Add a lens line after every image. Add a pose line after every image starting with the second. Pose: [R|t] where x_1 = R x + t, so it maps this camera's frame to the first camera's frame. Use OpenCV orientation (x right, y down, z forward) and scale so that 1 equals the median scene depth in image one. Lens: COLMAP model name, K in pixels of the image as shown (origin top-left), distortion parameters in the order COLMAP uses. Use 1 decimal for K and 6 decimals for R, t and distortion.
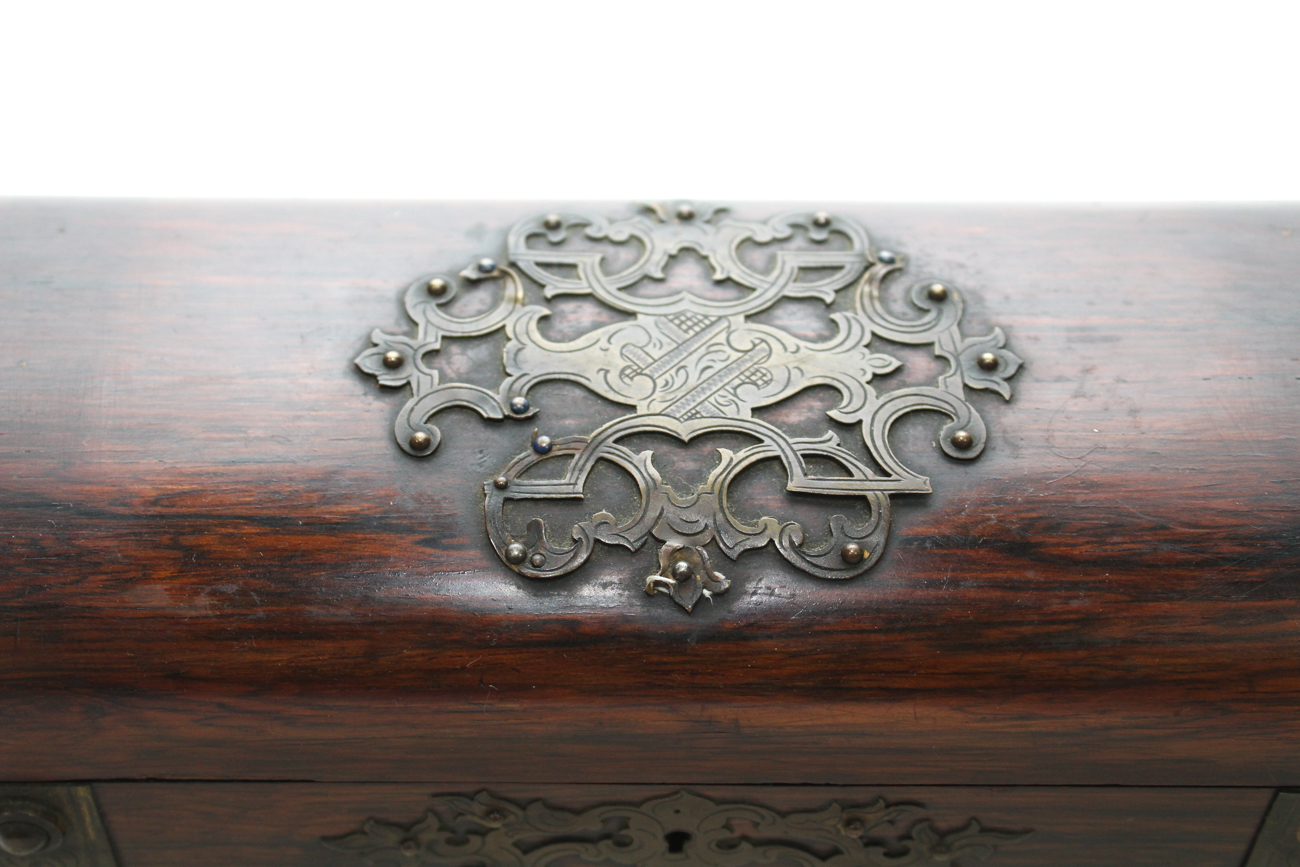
lens RADIAL K [[1523.1, 0, 652.8], [0, 1523.1, 433.8], [0, 0, 1]] dist [-0.023134, 0.000000]
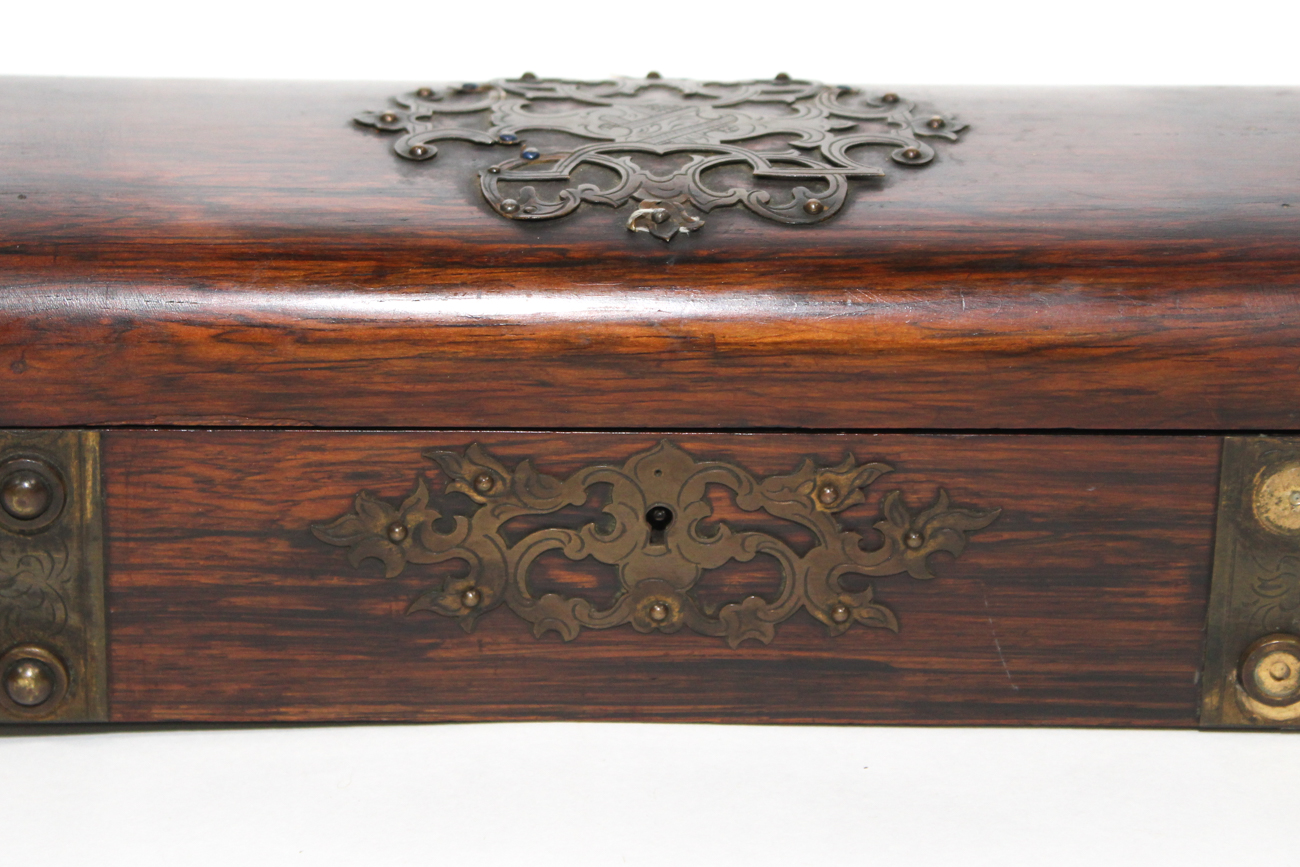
lens RADIAL K [[1999.2, 0, 647.0], [0, 1999.2, 432.0], [0, 0, 1]] dist [-0.009827, 0.000000]
pose [[0.999611, -0.005851, 0.027258, -0.028684], [0.013320, 0.959157, -0.282559, 0.604043], [-0.024491, 0.282813, 0.958862, -0.324852]]
